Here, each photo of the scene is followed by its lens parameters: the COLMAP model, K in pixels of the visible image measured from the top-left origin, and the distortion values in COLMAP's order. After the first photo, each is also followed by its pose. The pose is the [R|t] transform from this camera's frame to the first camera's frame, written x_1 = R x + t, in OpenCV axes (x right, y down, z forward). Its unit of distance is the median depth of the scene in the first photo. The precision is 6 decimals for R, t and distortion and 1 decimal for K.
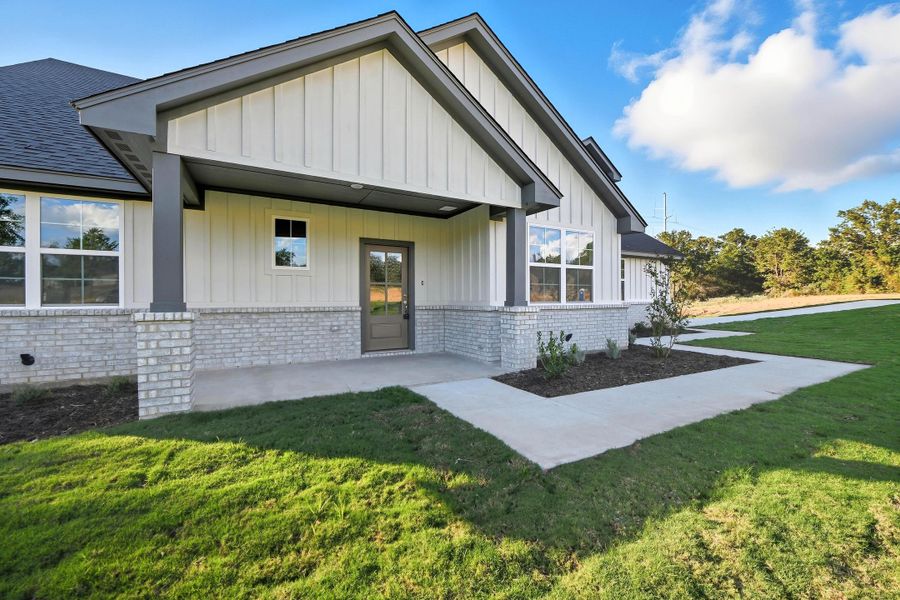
lens RADIAL K [[369.5, 0, 452.4], [0, 369.5, 298.2], [0, 0, 1]] dist [0.002346, 0.000357]
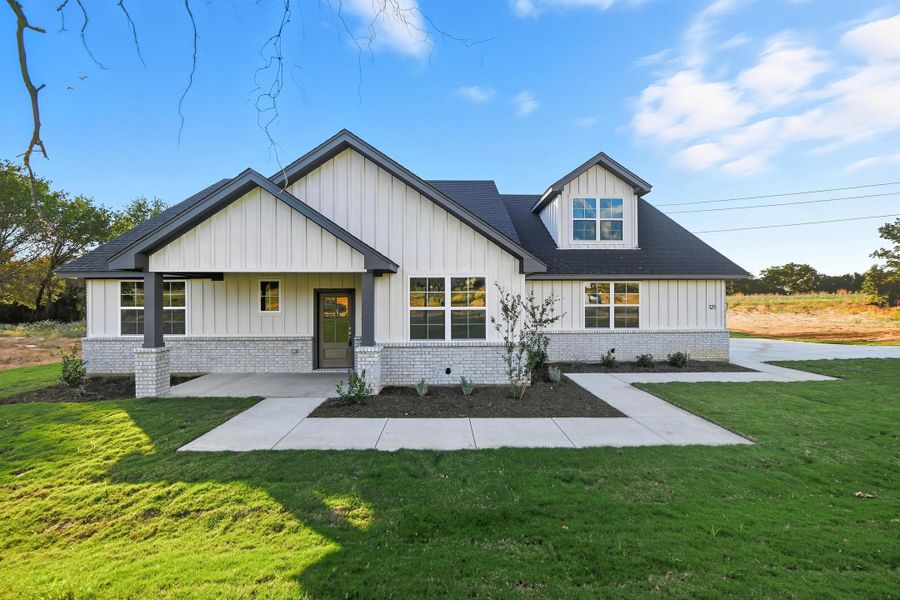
lens RADIAL K [[369.5, 0, 452.8], [0, 369.5, 299.9], [0, 0, 1]] dist [0.002346, 0.000357]
pose [[0.880978, 0.000091, -0.473157, 1.197061], [0.002368, 0.999987, 0.004601, -0.165721], [0.473151, -0.005173, 0.880966, -0.019244]]
